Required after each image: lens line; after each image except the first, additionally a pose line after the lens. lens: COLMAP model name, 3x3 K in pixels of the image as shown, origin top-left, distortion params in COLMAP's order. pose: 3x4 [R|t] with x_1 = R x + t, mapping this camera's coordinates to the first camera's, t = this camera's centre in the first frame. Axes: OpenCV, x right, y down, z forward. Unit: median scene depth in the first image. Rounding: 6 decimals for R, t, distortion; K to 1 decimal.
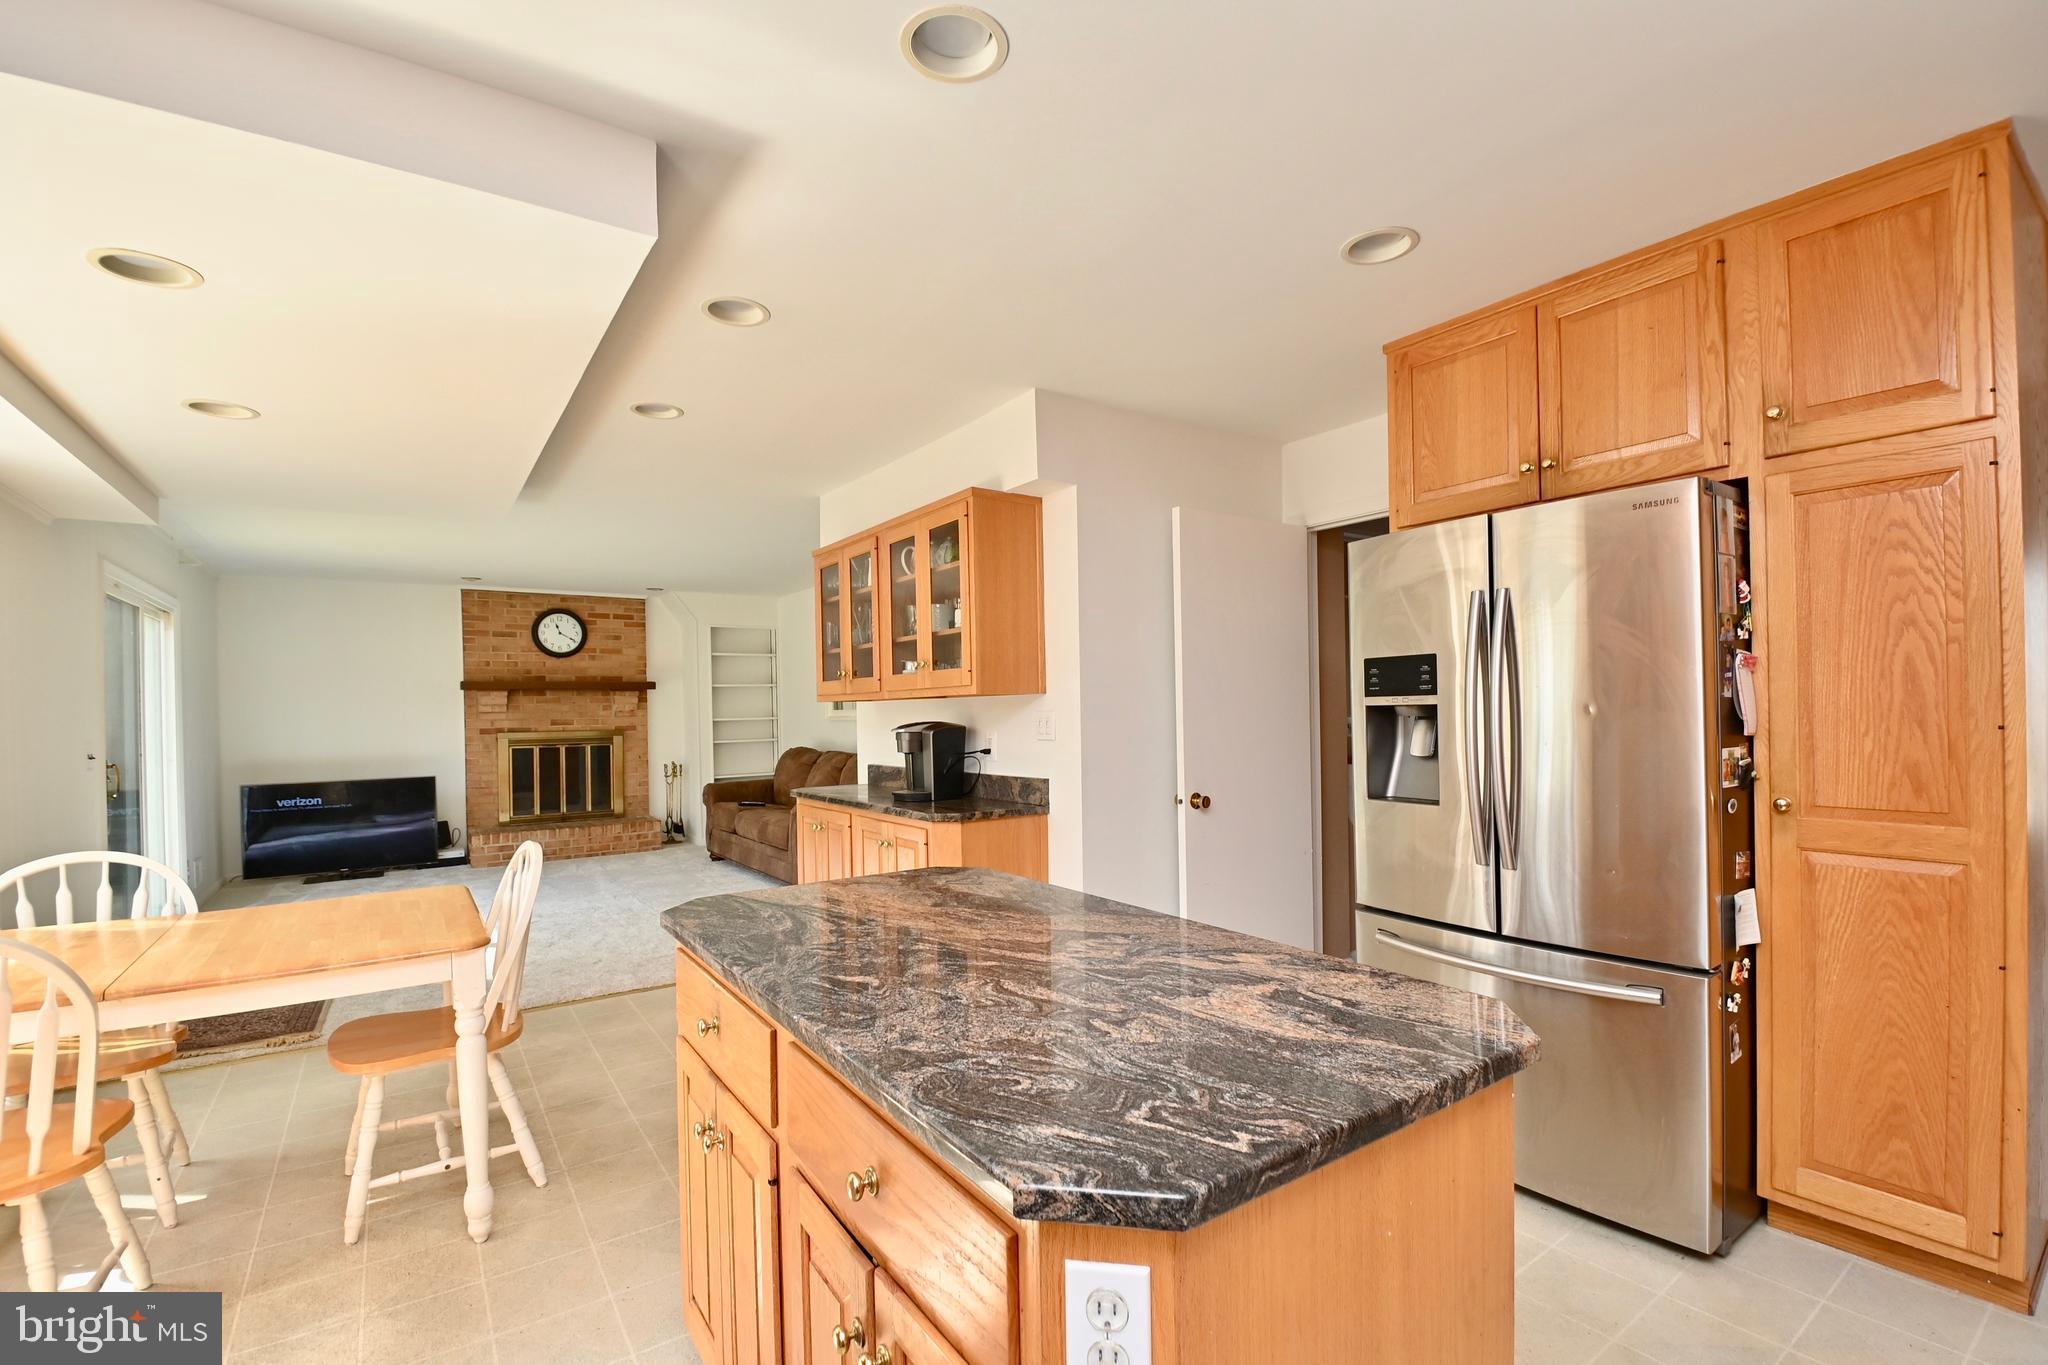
lens RADIAL K [[896.1, 0, 1042.0], [0, 896.1, 712.5], [0, 0, 1]] dist [0.015936, -0.023083]
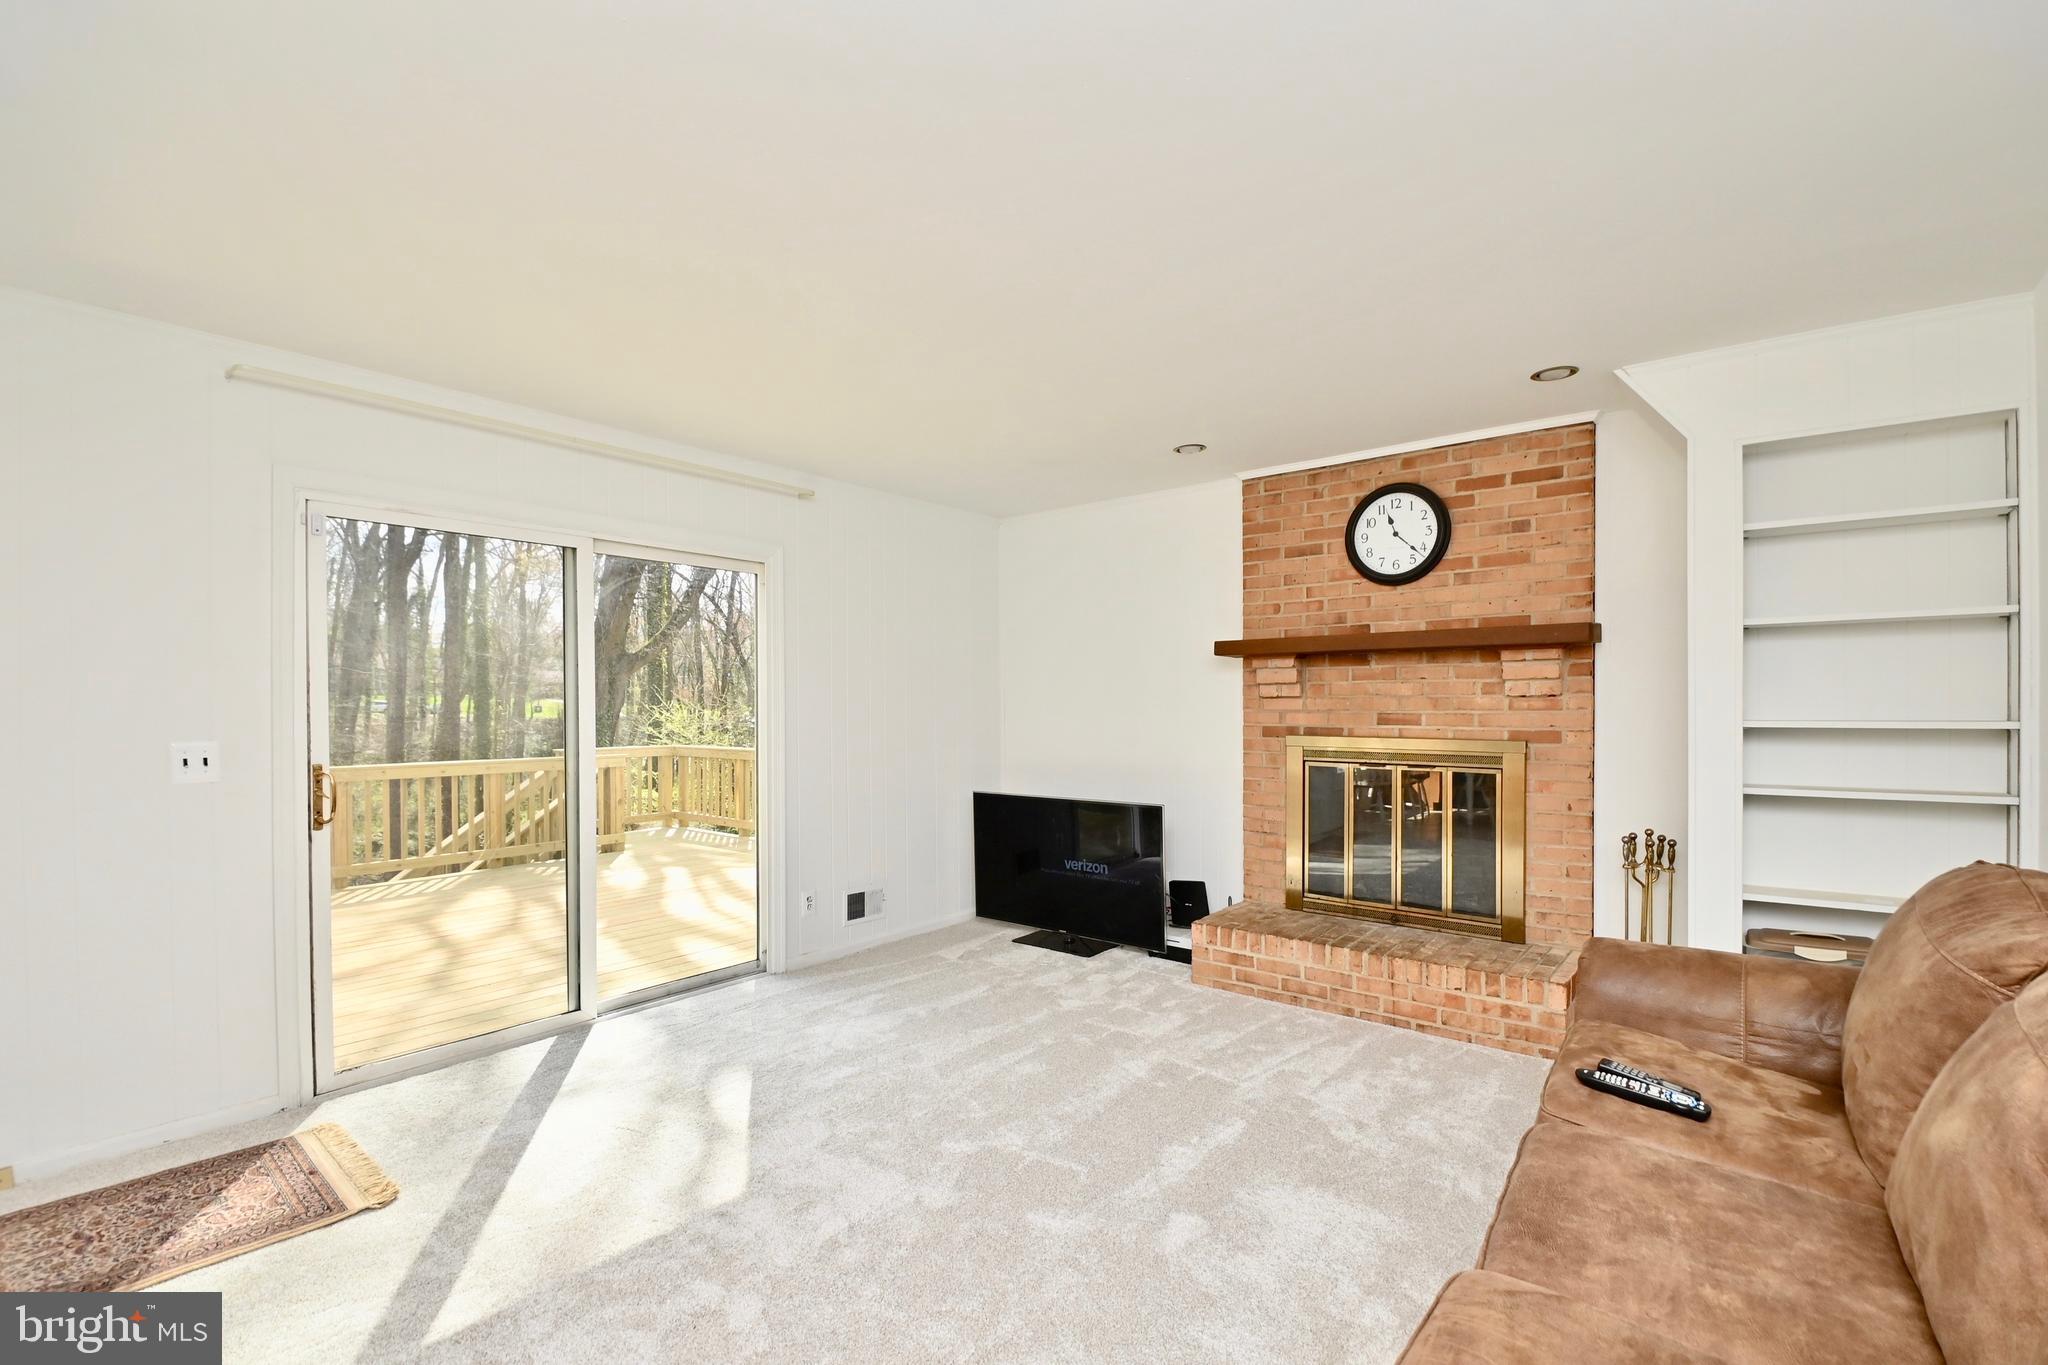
lens RADIAL K [[899.4, 0, 1038.9], [0, 899.4, 710.5], [0, 0, 1]] dist [0.019611, -0.021222]
pose [[0.278488, 0.023151, -0.960161, -0.126589], [-0.004873, 0.999731, 0.022692, -0.003763], [0.960427, -0.001641, 0.278526, 0.704584]]
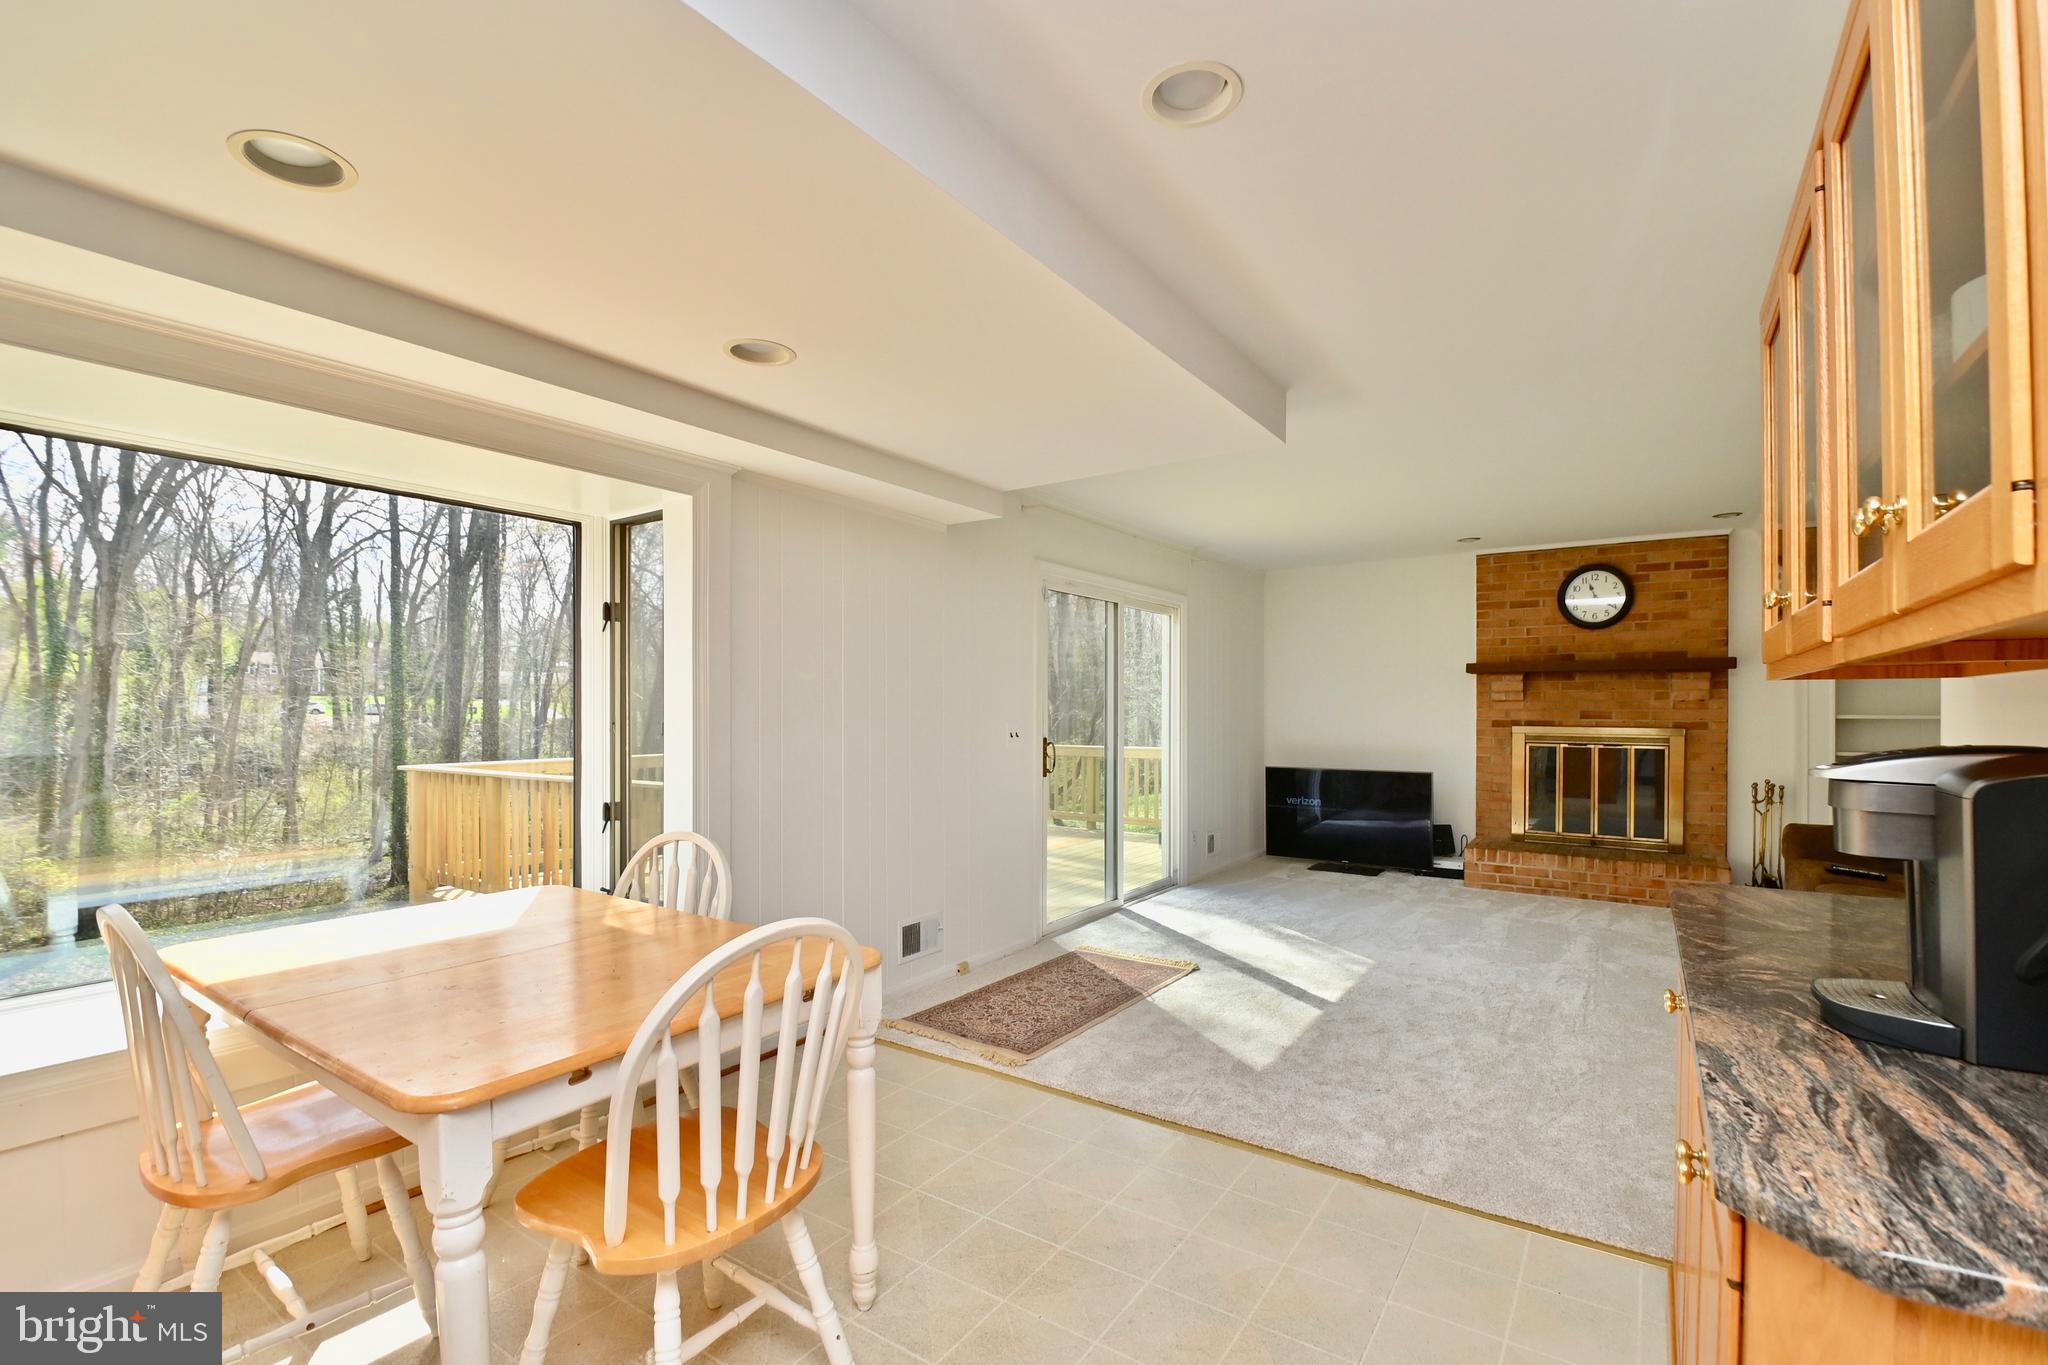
lens RADIAL K [[896.1, 0, 1042.0], [0, 896.1, 712.5], [0, 0, 1]] dist [0.015936, -0.023083]
pose [[0.354469, 0.022234, -0.934804, 0.006205], [-0.011232, 0.999746, 0.019519, -0.000659], [0.935000, 0.003581, 0.354628, 0.309719]]
